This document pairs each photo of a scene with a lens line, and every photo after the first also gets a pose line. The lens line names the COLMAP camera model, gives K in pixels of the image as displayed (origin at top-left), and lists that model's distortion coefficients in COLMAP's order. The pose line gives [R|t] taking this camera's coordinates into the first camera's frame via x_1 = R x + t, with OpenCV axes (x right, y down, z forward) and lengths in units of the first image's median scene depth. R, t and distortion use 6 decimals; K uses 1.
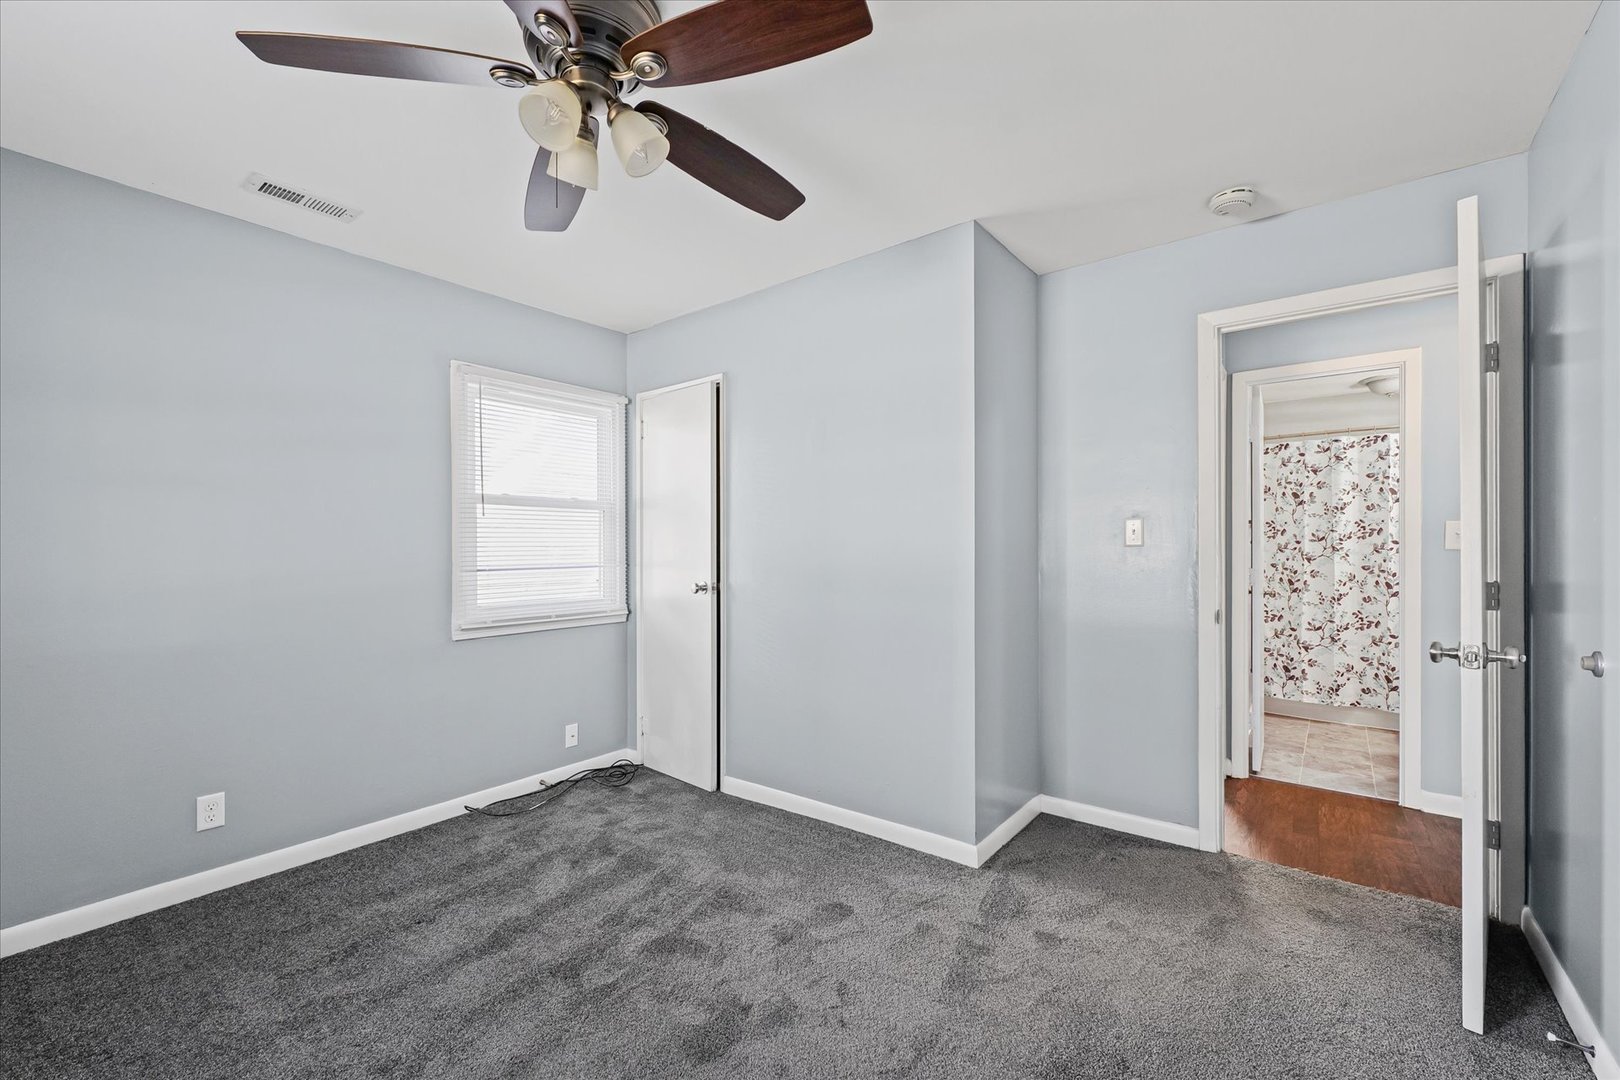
lens RADIAL K [[667.7, 0, 805.5], [0, 667.7, 548.6], [0, 0, 1]] dist [-0.001988, 0.000484]
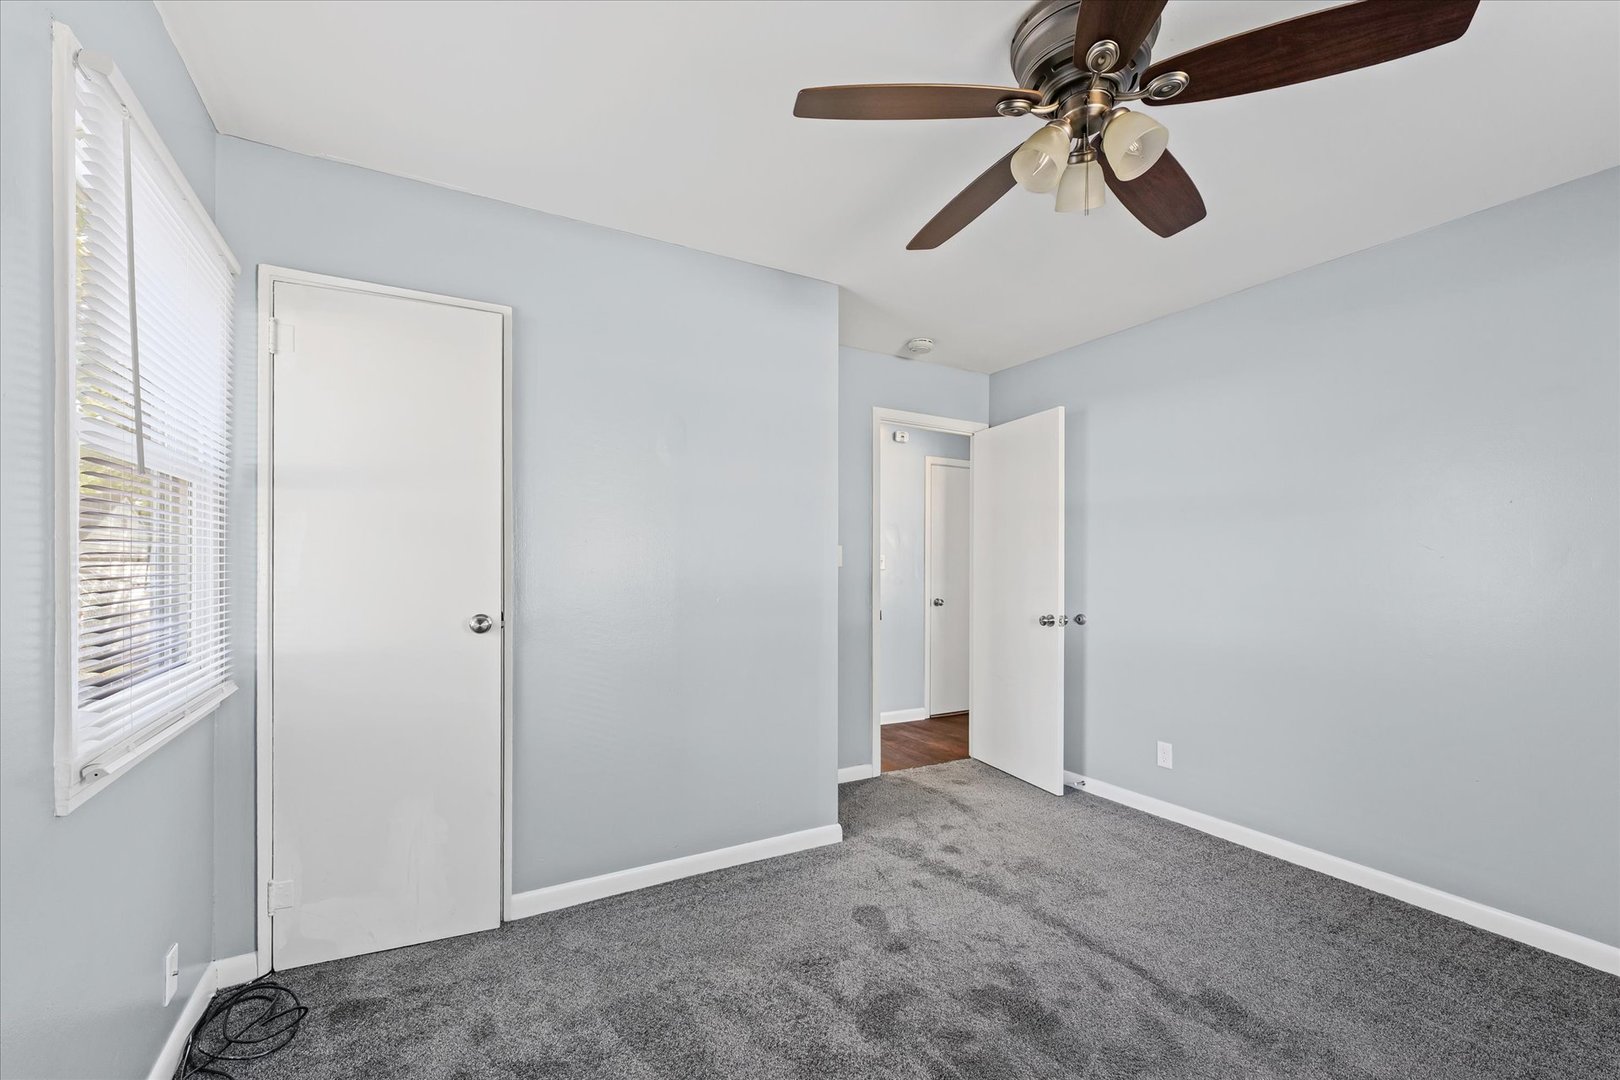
lens RADIAL K [[677.8, 0, 808.0], [0, 677.8, 577.8], [0, 0, 1]] dist [-0.002762, 0.000496]
pose [[0.374431, -0.008293, 0.927218, -0.941312], [-0.012937, 0.999816, 0.014167, -0.003010], [-0.927165, -0.017300, 0.374255, 0.664531]]
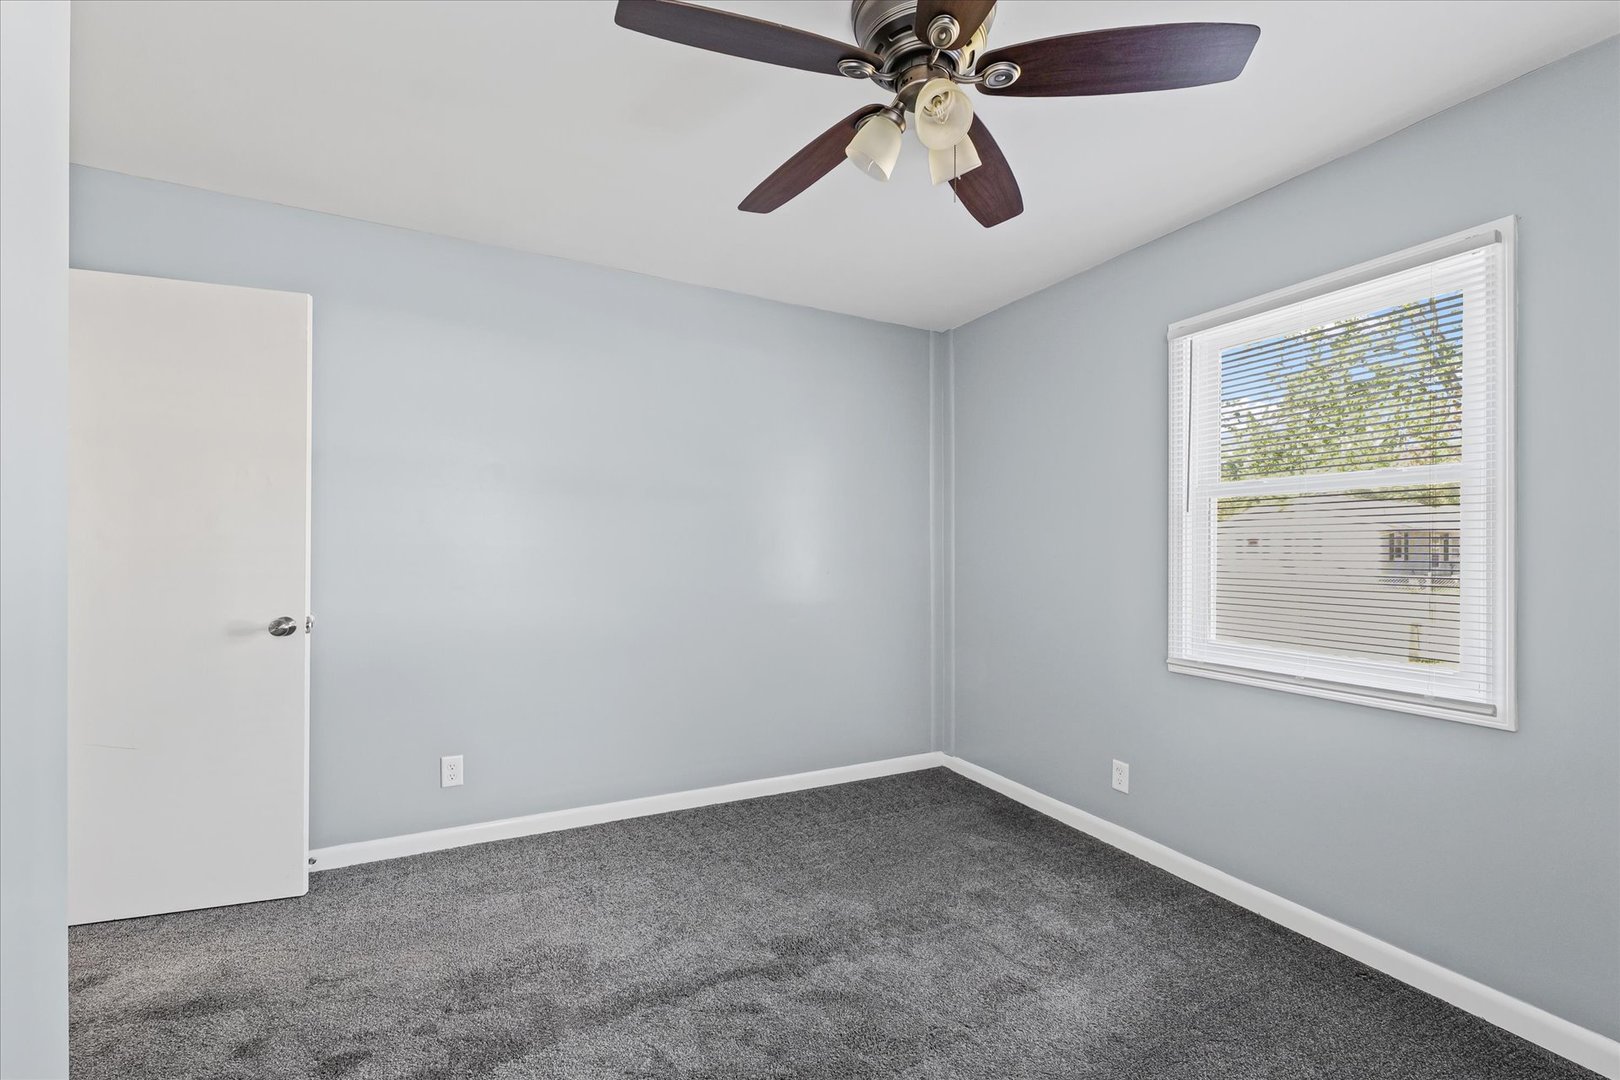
lens RADIAL K [[667.7, 0, 805.5], [0, 667.7, 548.6], [0, 0, 1]] dist [-0.001988, 0.000484]
pose [[-0.905532, 0.006309, 0.424232, -0.386876], [0.000701, 0.999910, -0.013373, 0.010535], [-0.424278, -0.011812, -0.905455, 1.289843]]
